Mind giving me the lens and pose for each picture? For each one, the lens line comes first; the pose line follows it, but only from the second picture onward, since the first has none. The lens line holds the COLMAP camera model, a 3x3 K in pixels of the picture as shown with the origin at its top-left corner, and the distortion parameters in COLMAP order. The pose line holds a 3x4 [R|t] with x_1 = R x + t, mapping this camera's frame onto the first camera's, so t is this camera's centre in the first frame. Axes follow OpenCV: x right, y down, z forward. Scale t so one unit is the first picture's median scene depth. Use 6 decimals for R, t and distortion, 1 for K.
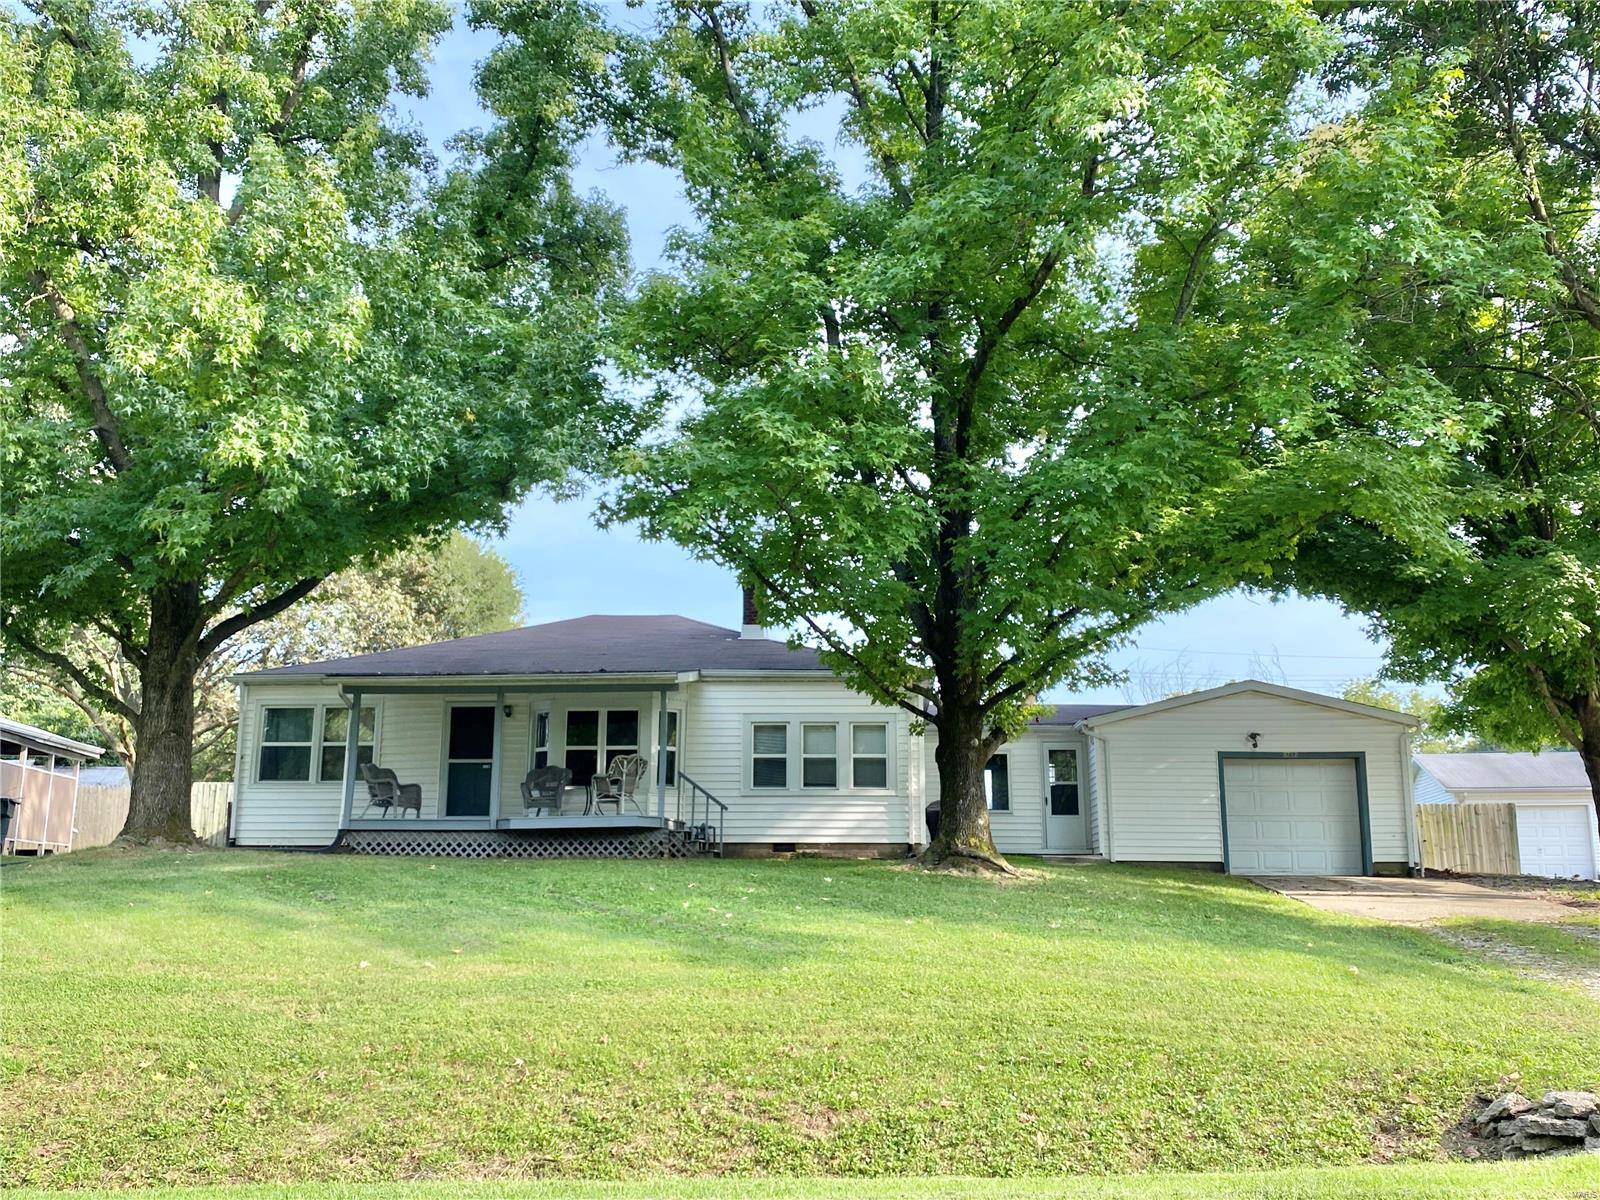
lens RADIAL K [[1428.5, 0, 818.7], [0, 1428.5, 569.0], [0, 0, 1]] dist [0.050413, -0.094547]
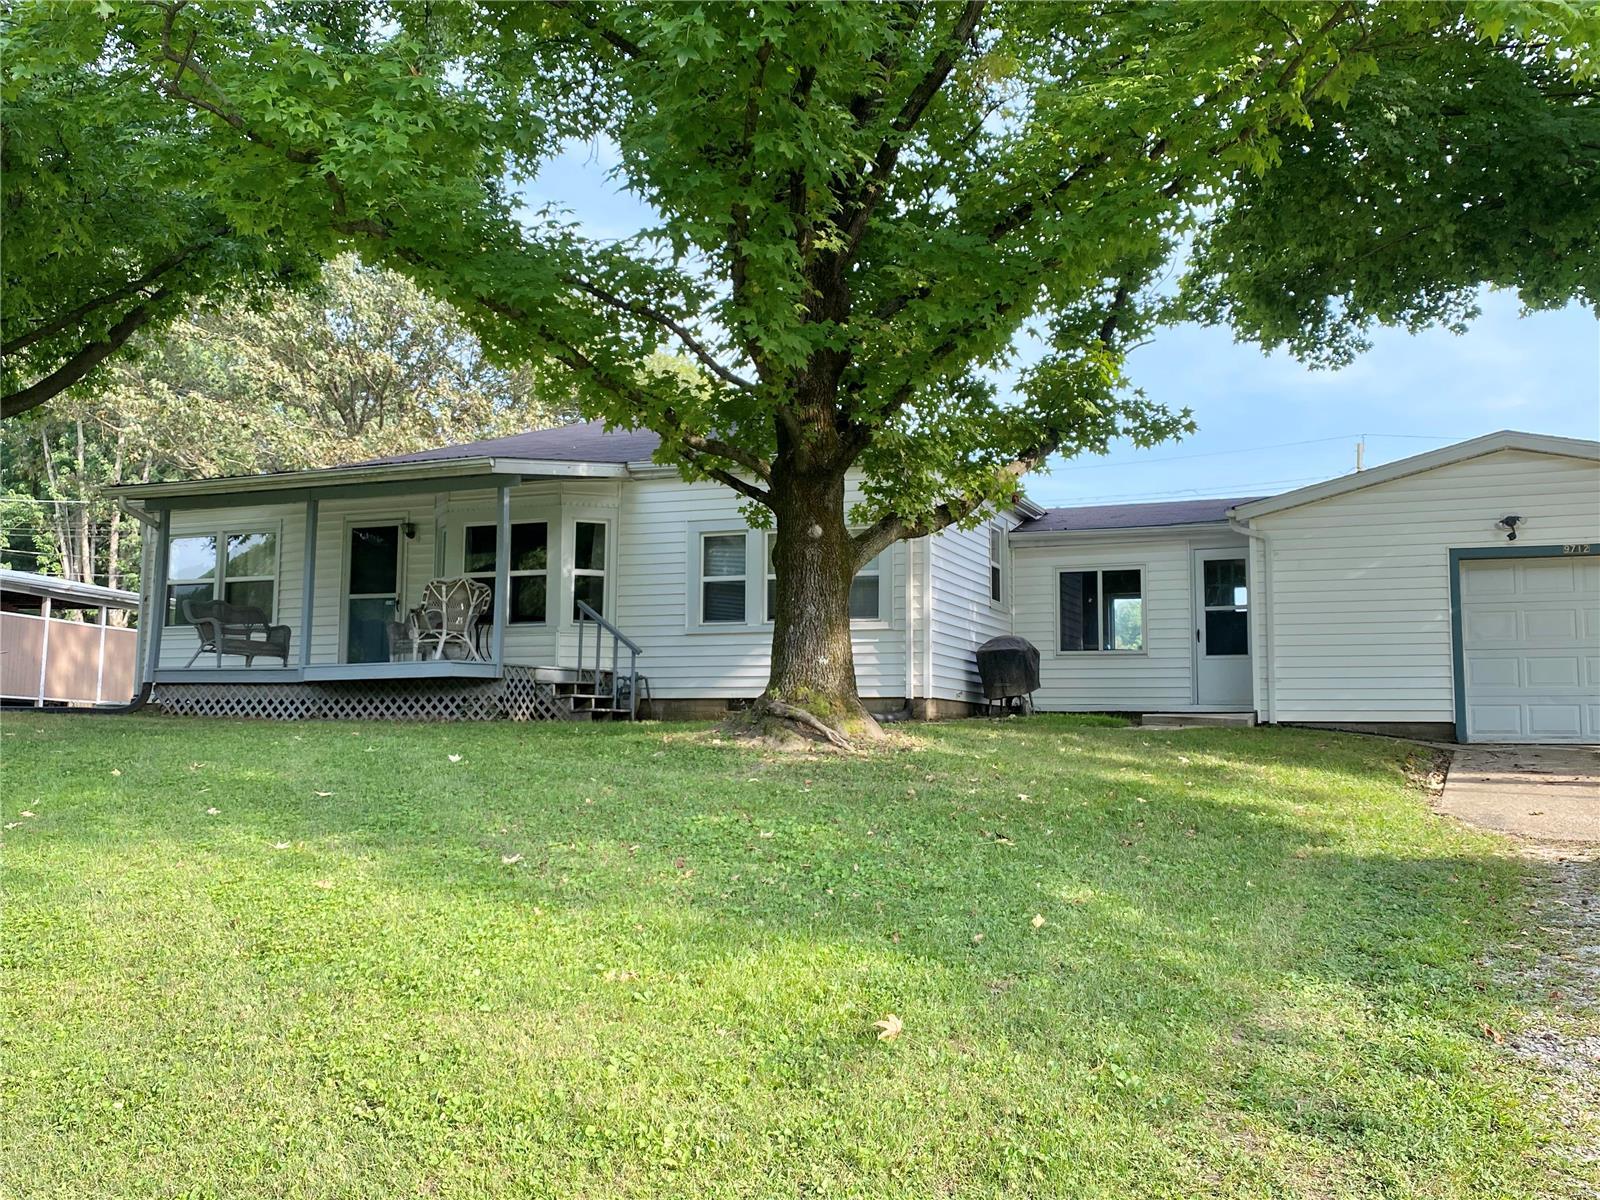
lens RADIAL K [[1428.5, 0, 826.0], [0, 1428.5, 612.1], [0, 0, 1]] dist [0.050413, -0.094547]
pose [[0.944191, -0.025492, -0.328411, 0.254028], [0.067642, 0.990759, 0.117567, 0.069967], [0.322379, -0.133220, 0.937190, 0.360603]]
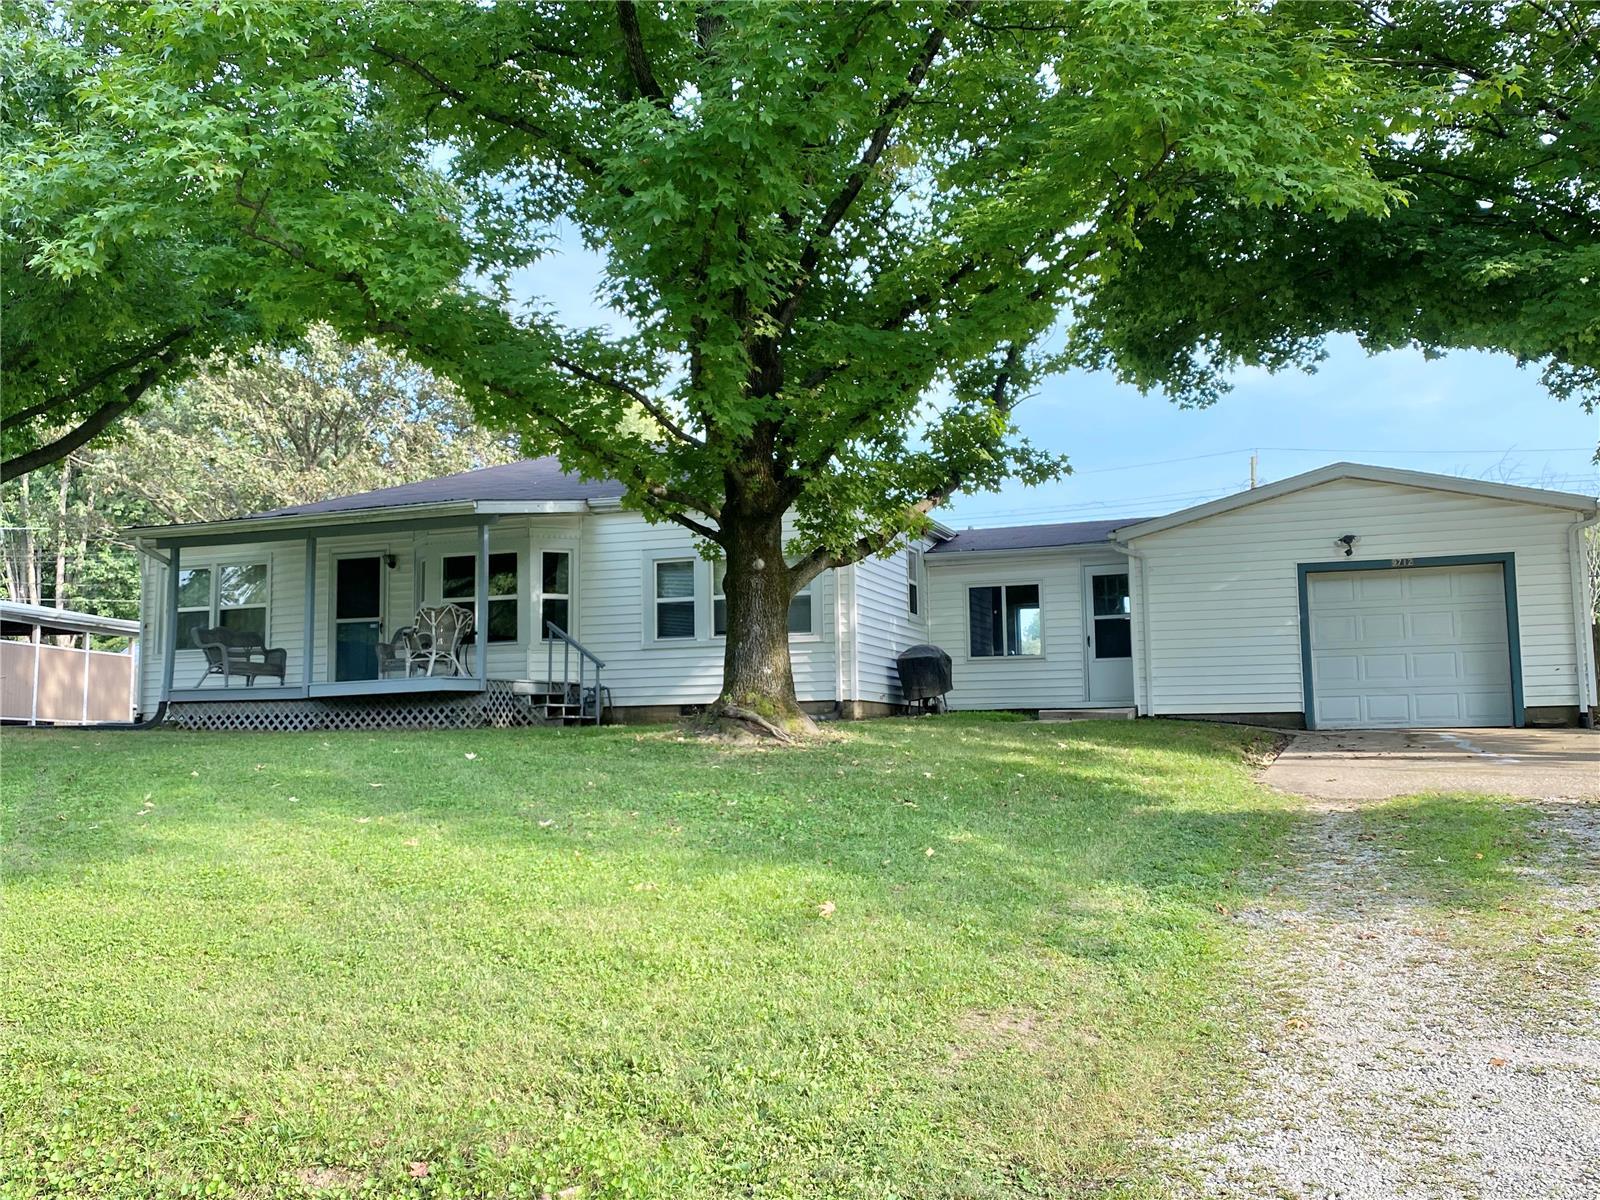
lens RADIAL K [[1428.5, 0, 812.1], [0, 1428.5, 601.5], [0, 0, 1]] dist [0.050413, -0.094547]
pose [[0.955701, -0.046807, -0.290592, 0.284063], [0.081453, 0.990776, 0.108296, 0.052540], [0.282843, -0.127168, 0.950699, 0.260429]]
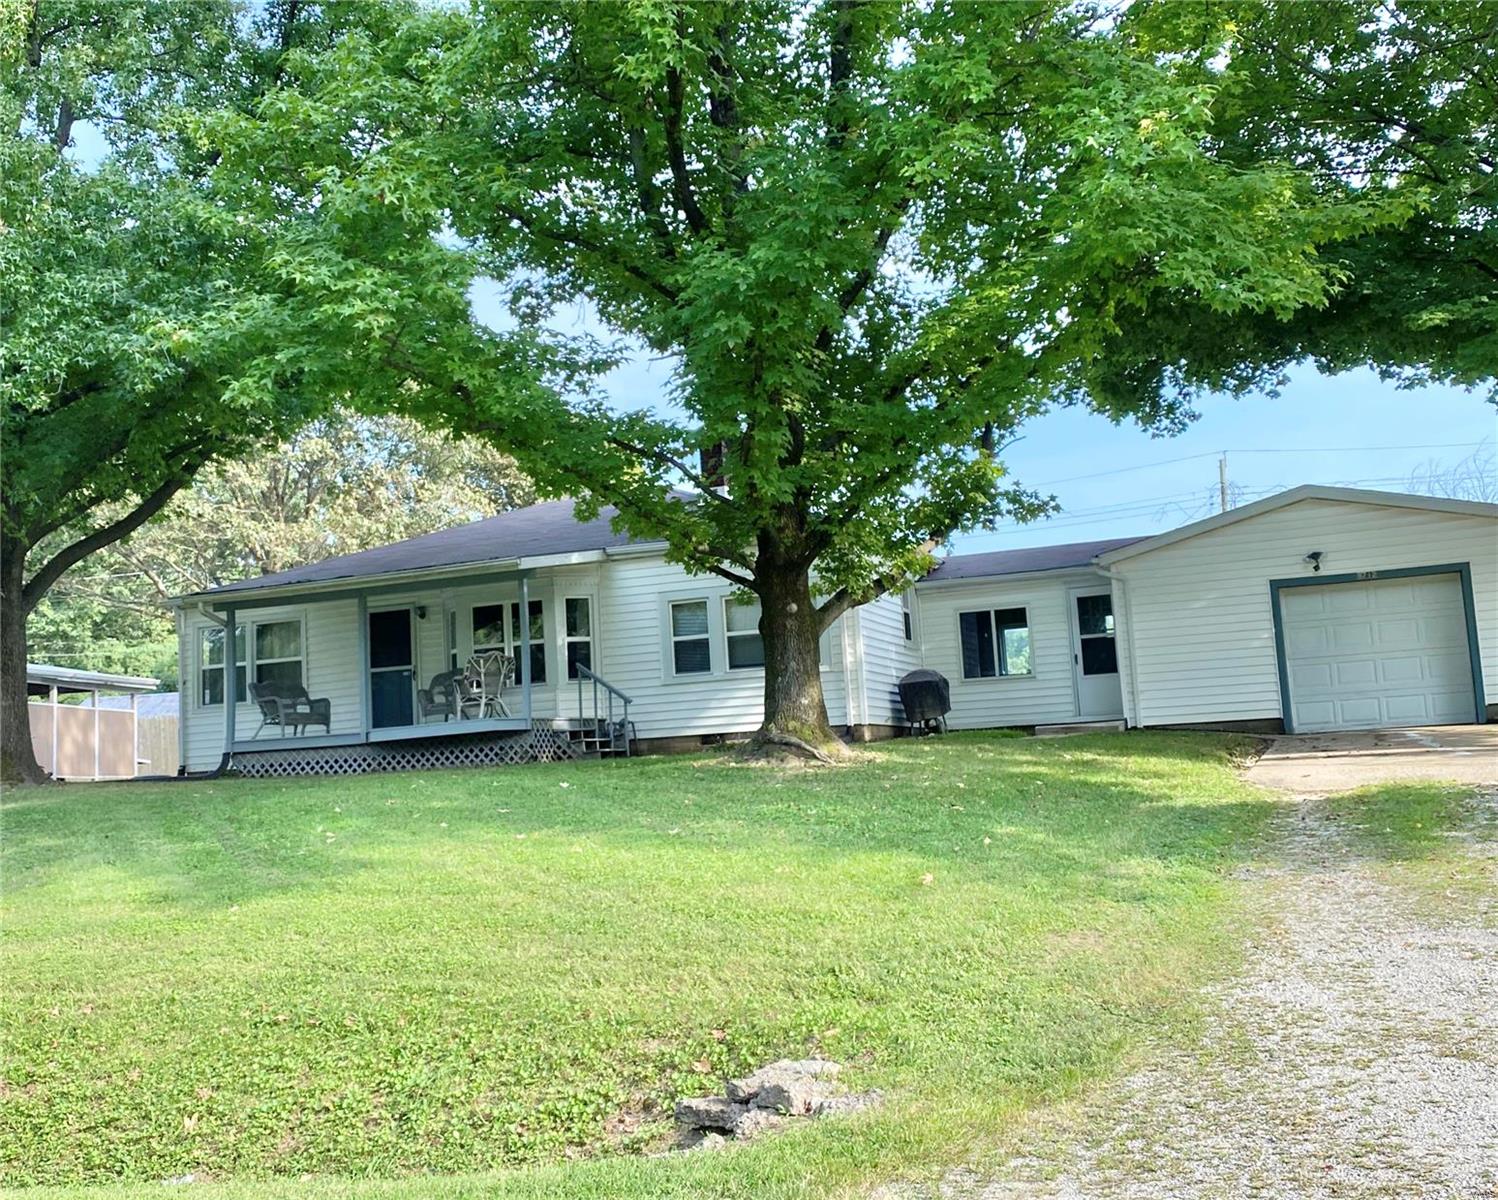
lens RADIAL K [[1551.7, 0, 724.9], [0, 1551.7, 587.9], [0, 0, 1]] dist [0.049521, 0.000000]
pose [[0.948666, -0.093787, -0.302053, 0.283765], [0.125509, 0.988240, 0.087342, 0.021483], [0.290310, -0.120769, 0.949281, 0.112273]]
